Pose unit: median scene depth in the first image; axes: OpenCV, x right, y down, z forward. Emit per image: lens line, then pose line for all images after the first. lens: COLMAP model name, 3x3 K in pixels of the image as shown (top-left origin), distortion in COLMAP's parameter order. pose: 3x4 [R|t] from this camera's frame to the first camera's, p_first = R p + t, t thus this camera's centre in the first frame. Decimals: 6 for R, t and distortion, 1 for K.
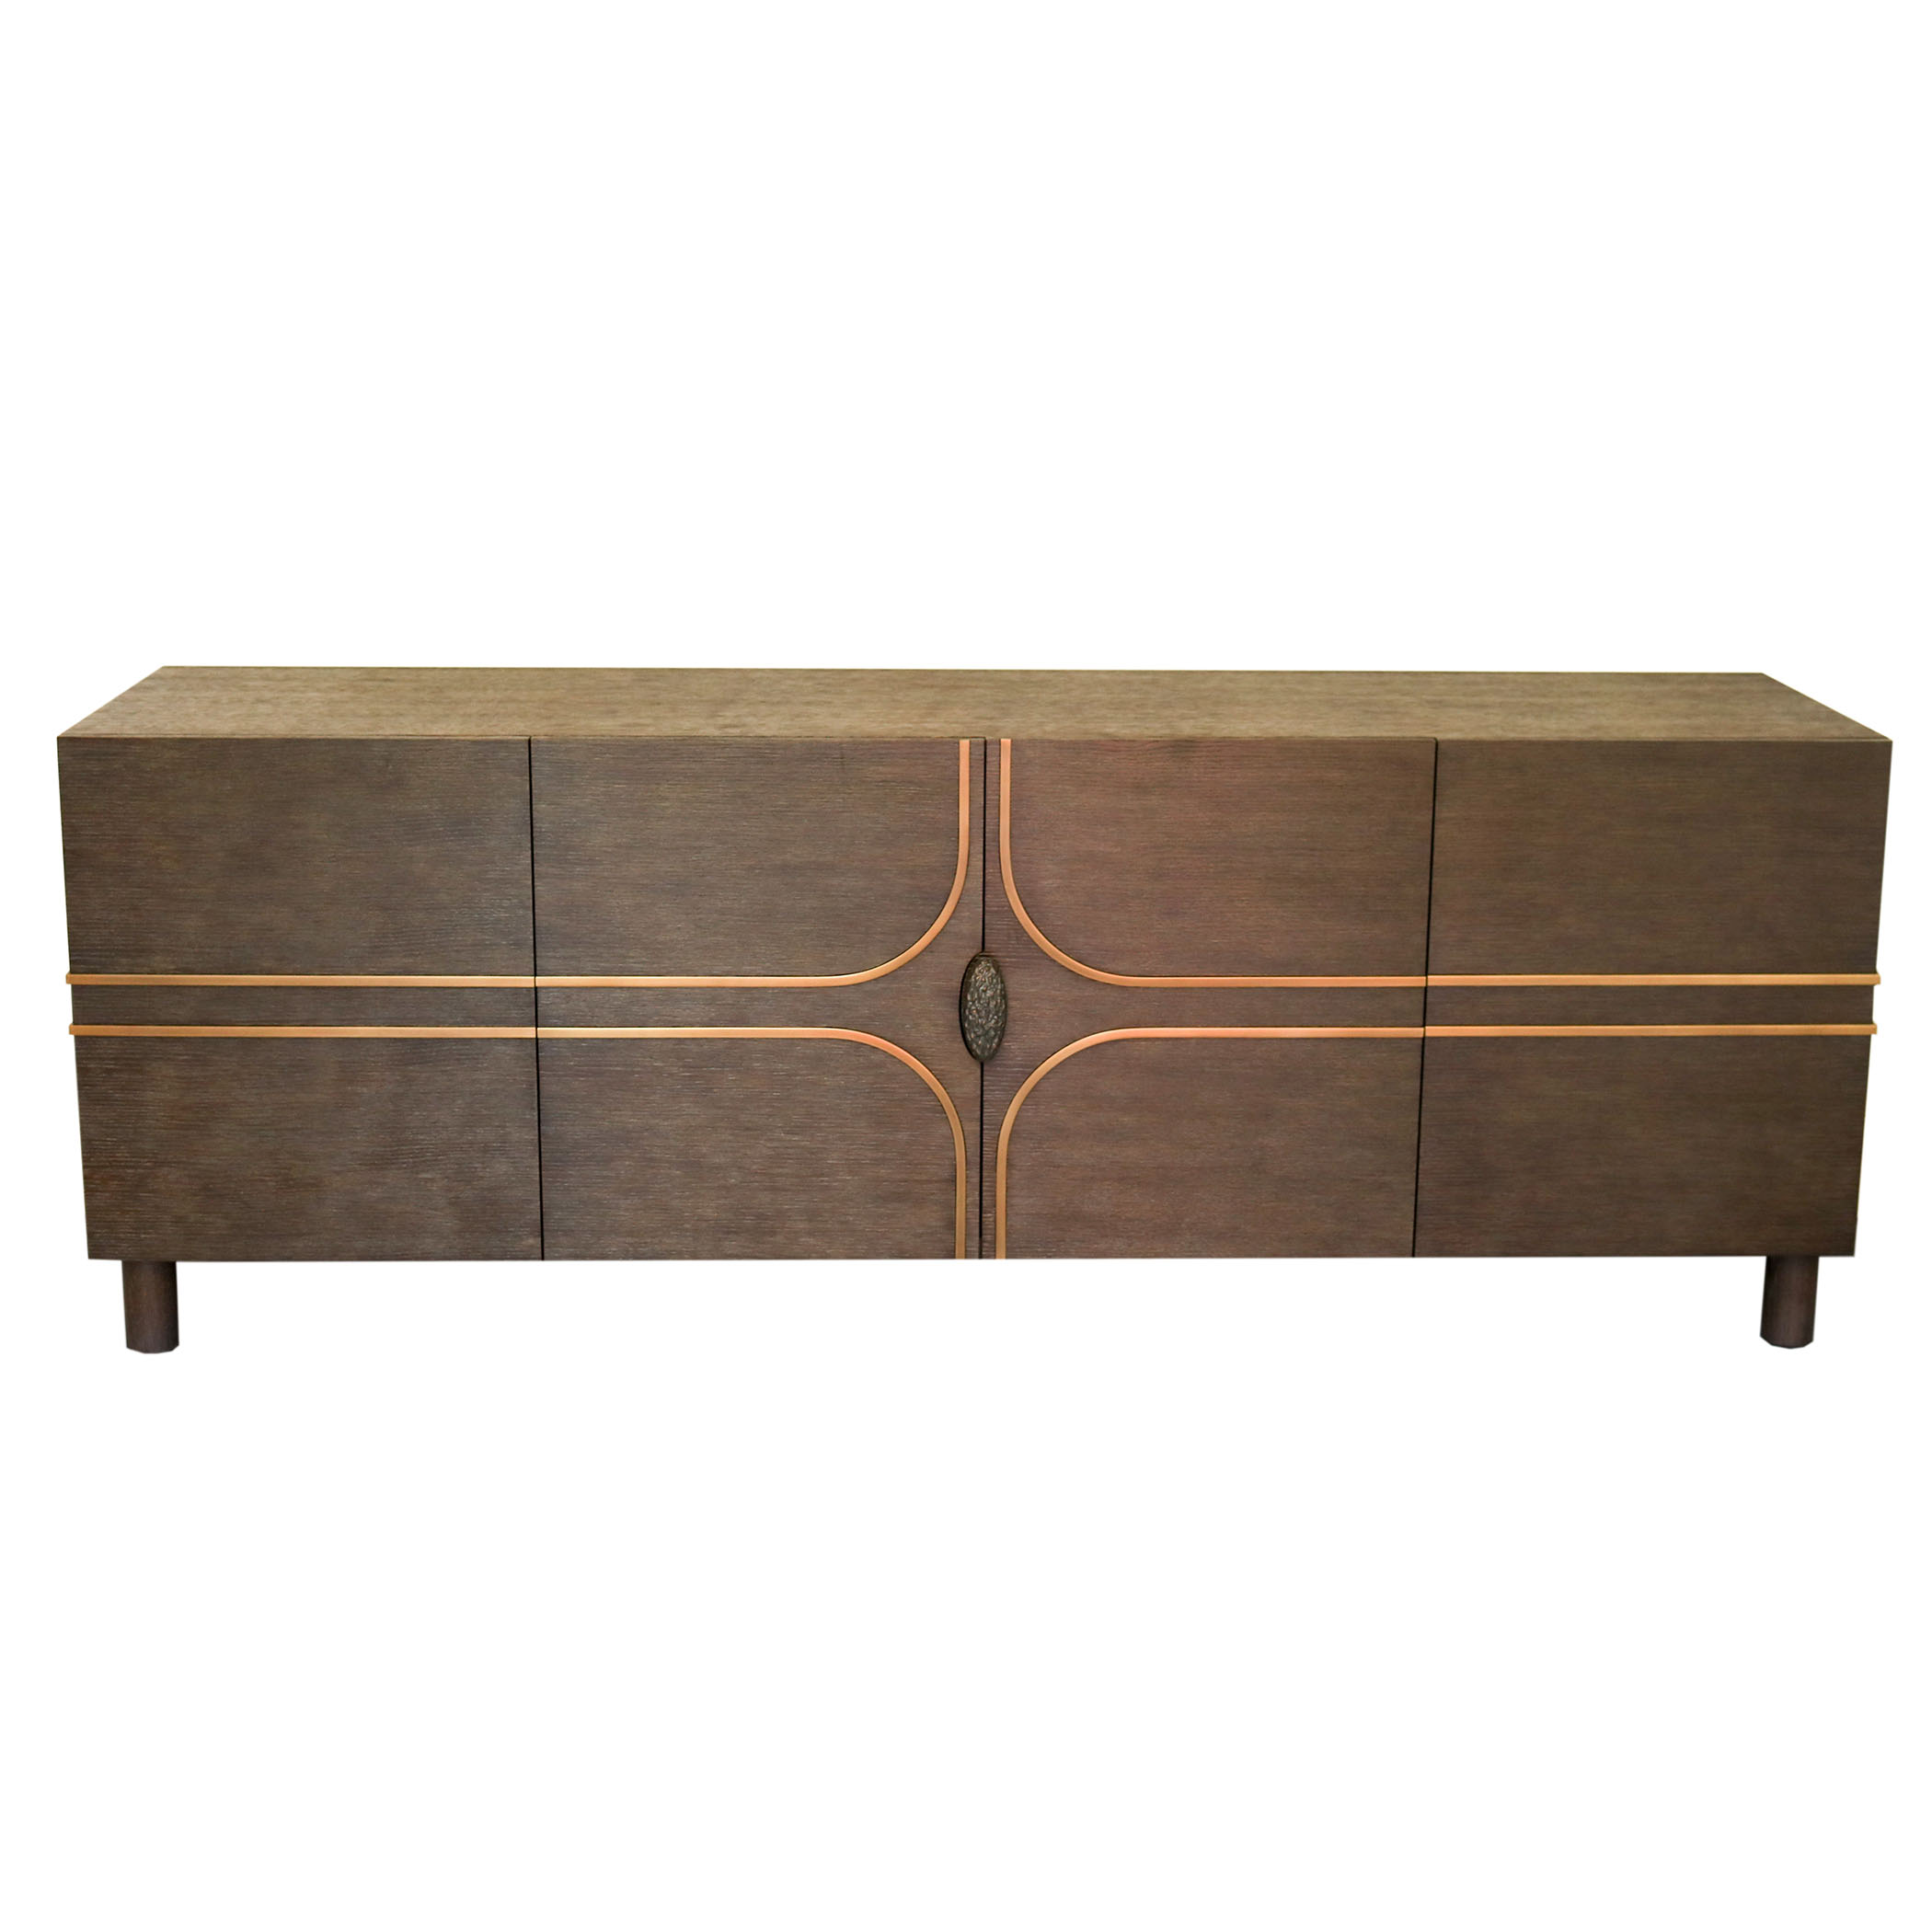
lens RADIAL K [[3106.9, 0, 982.6], [0, 3106.9, 954.4], [0, 0, 1]] dist [-0.141483, 0.000000]
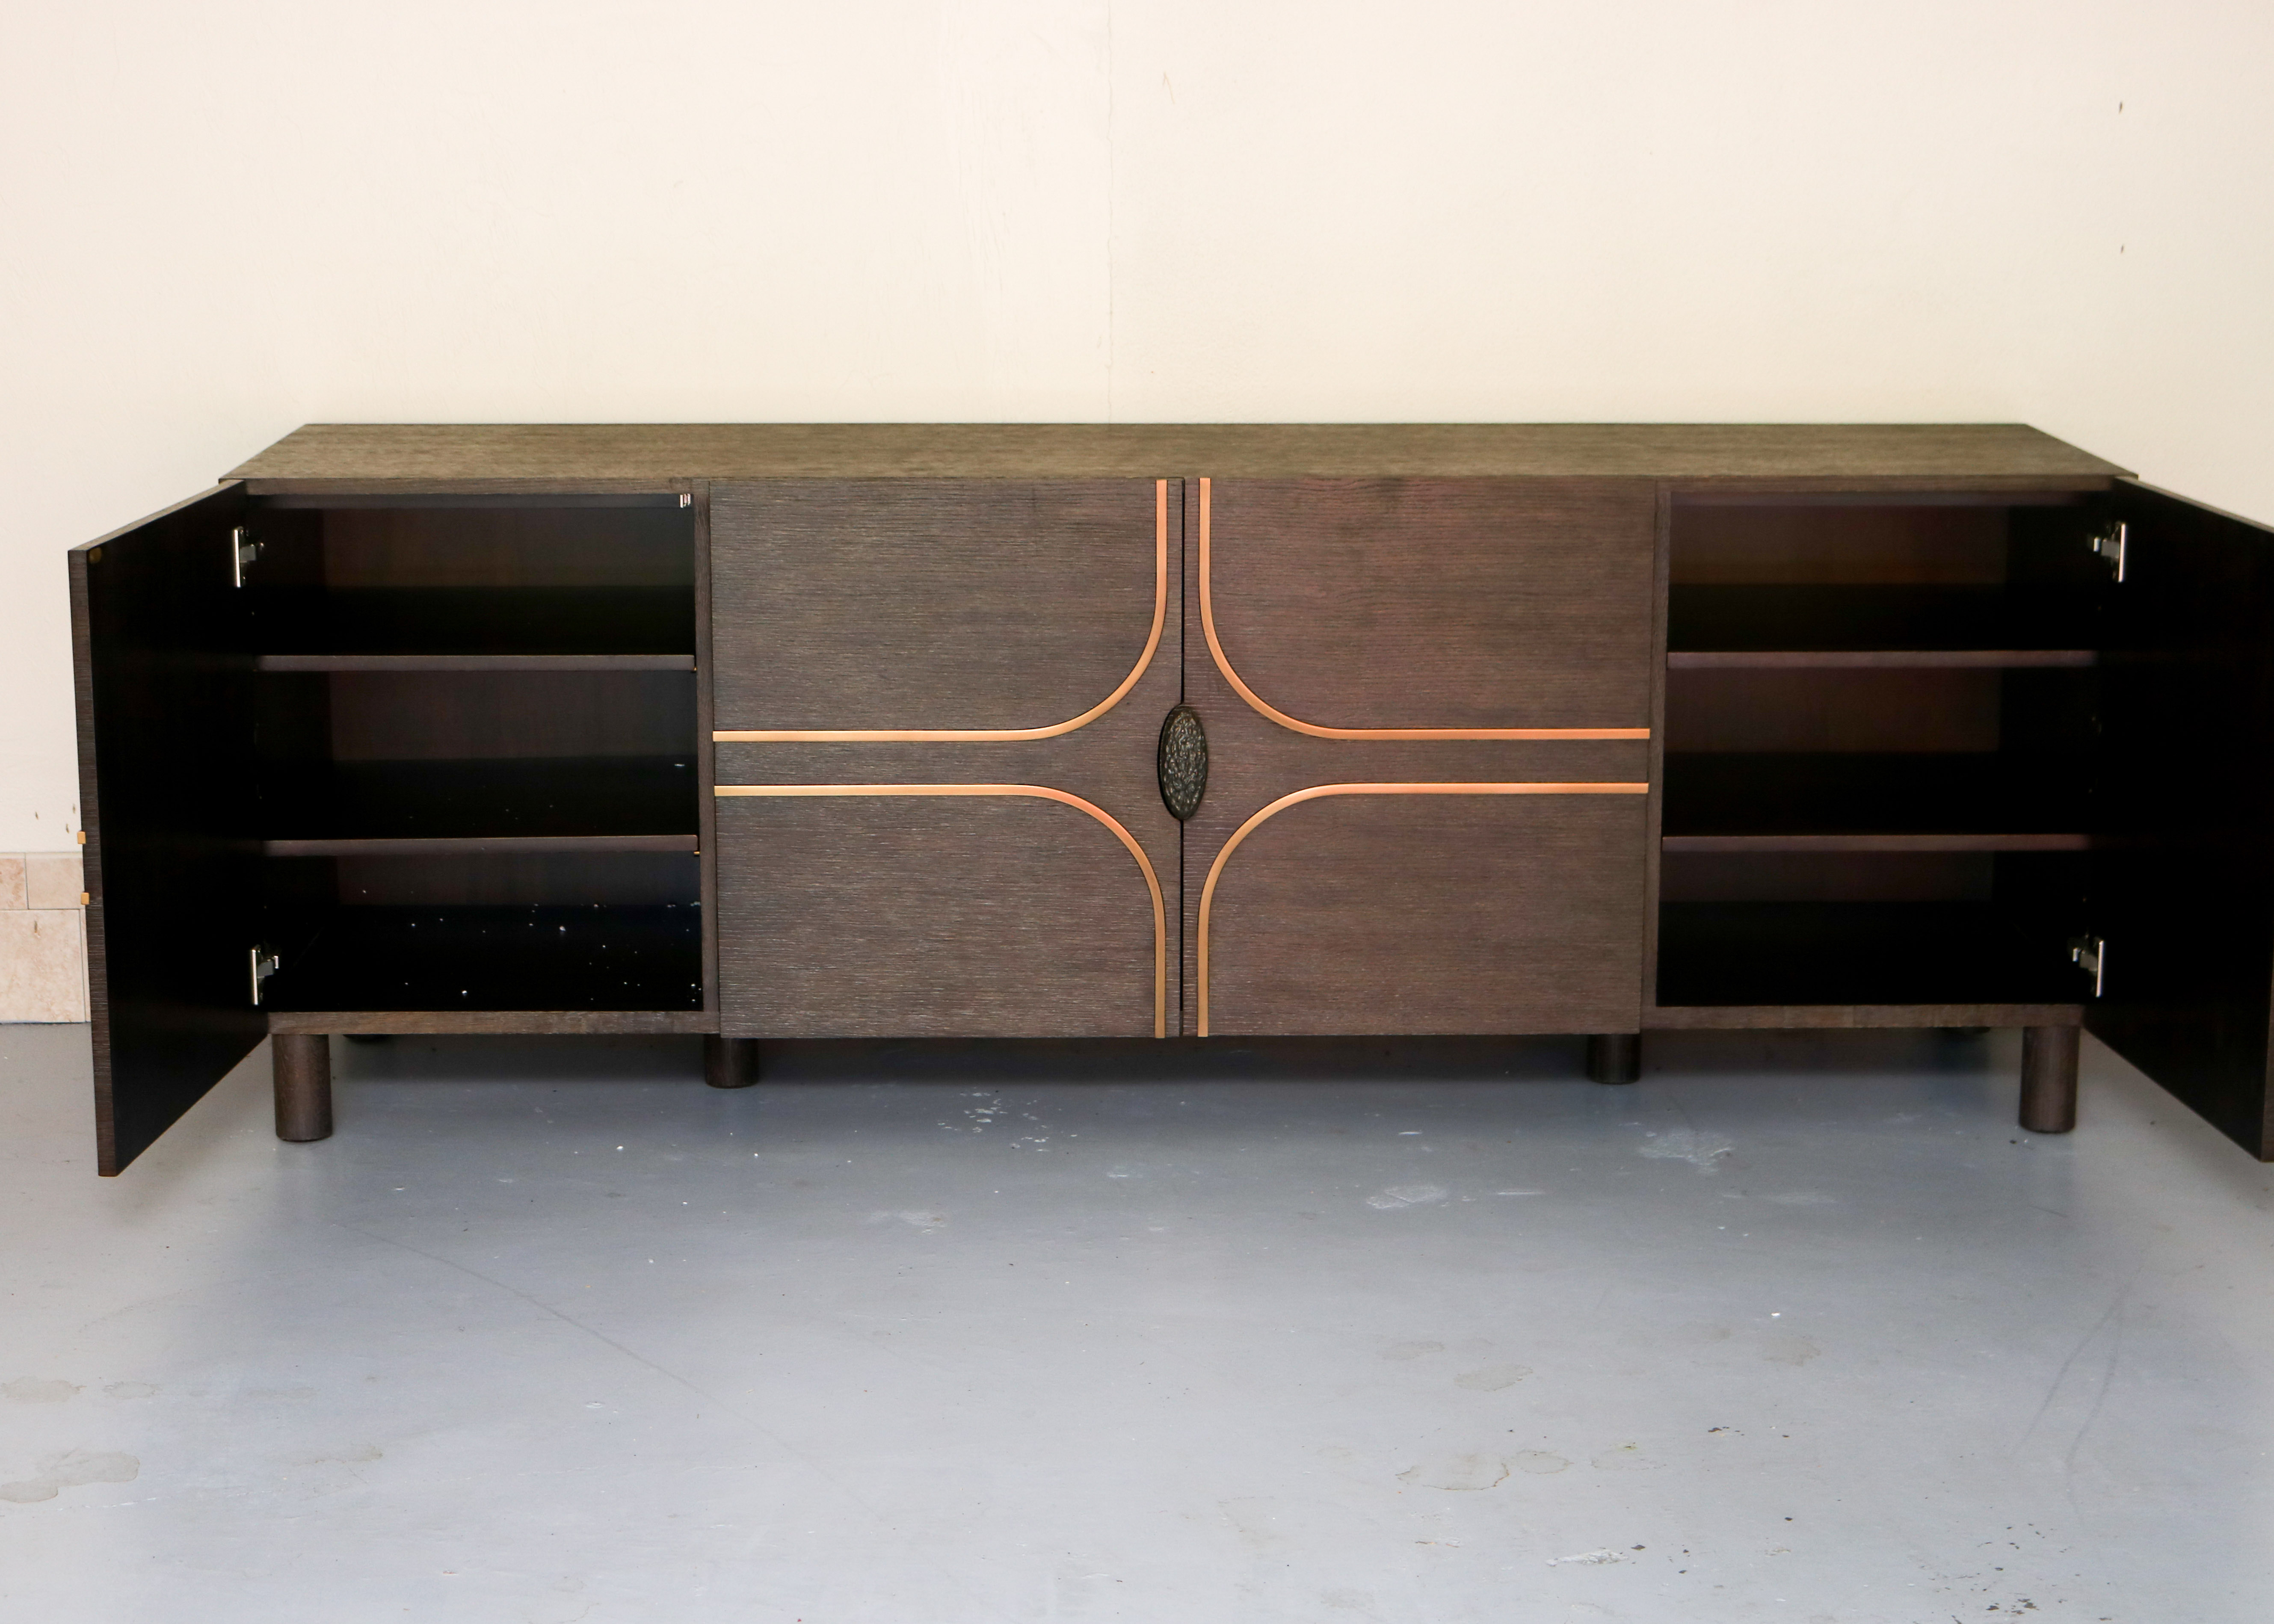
lens RADIAL K [[4013.1, 0, 1130.7], [0, 4013.1, 818.7], [0, 0, 1]] dist [-0.152030, 0.000000]
pose [[0.999795, -0.004312, -0.019801, 0.008401], [0.003742, 0.999580, -0.028749, 0.068962], [0.019916, 0.028669, 0.999391, -0.225699]]
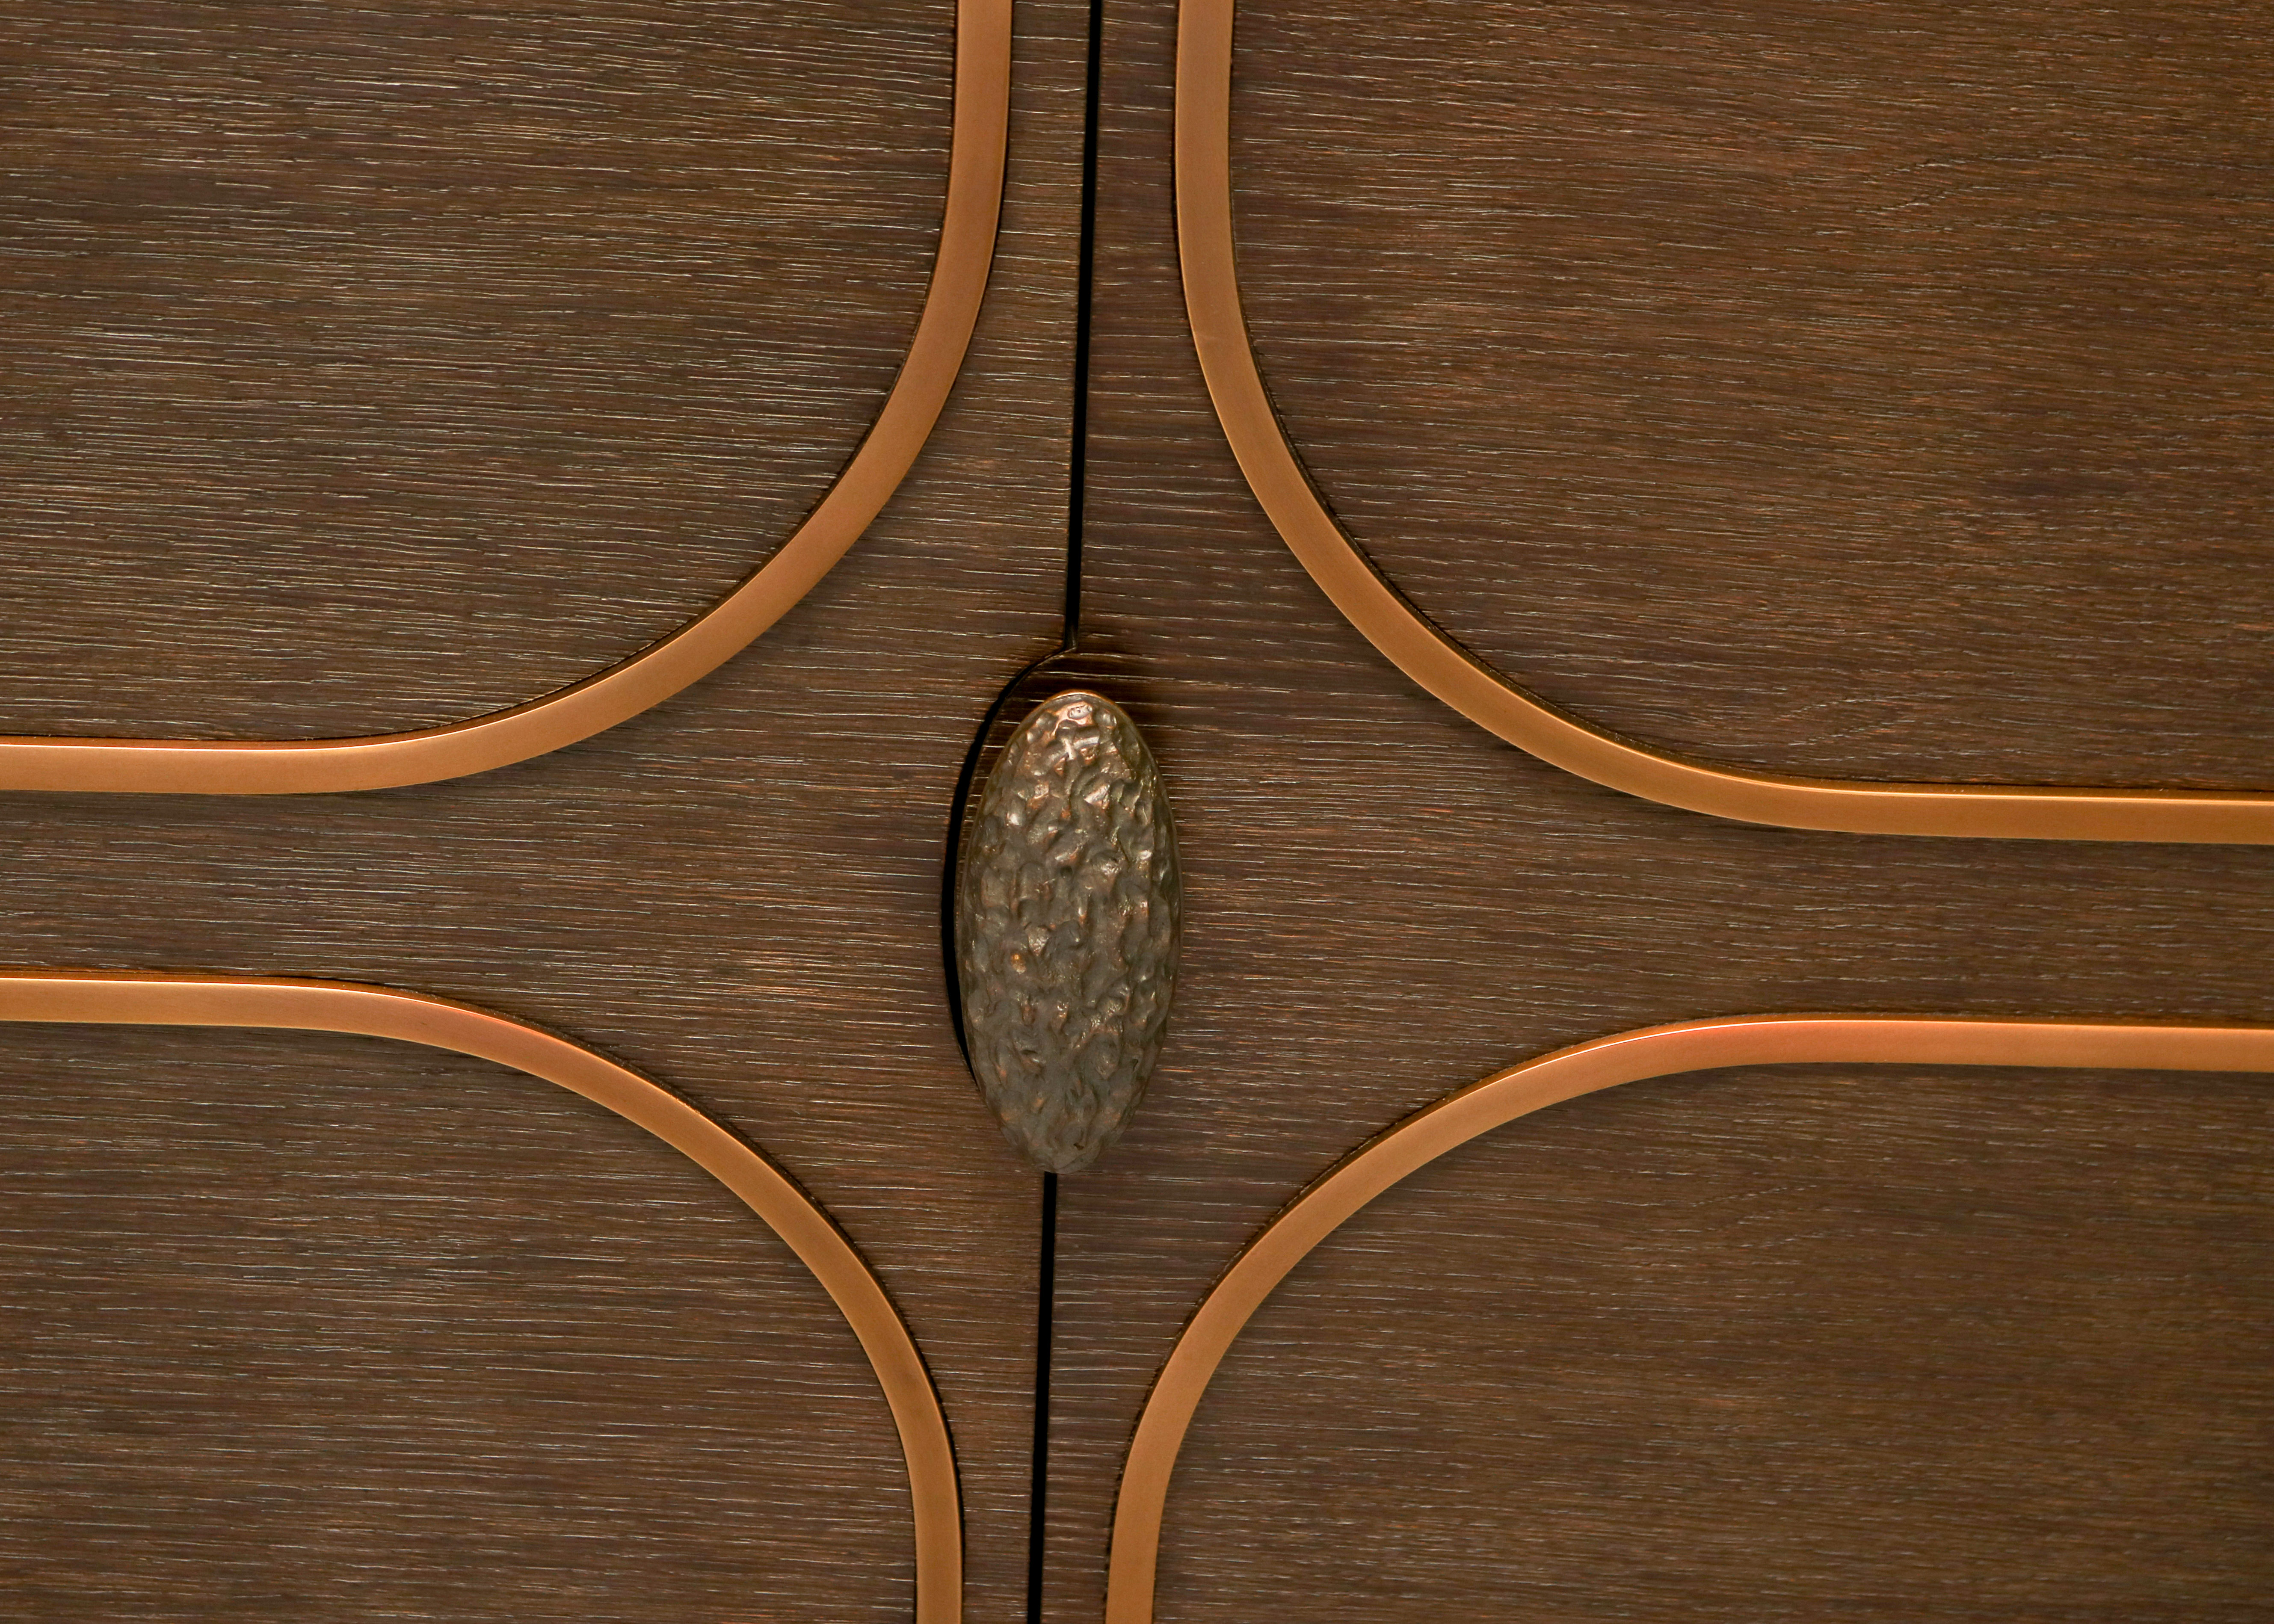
lens RADIAL K [[4875.7, 0, 1146.4], [0, 4875.7, 808.9], [0, 0, 1]] dist [0.010569, 0.000000]
pose [[0.999461, 0.031937, 0.007560, 0.002941], [-0.032819, 0.973649, 0.225680, -0.059741], [-0.000153, -0.225806, 0.974172, 0.688481]]
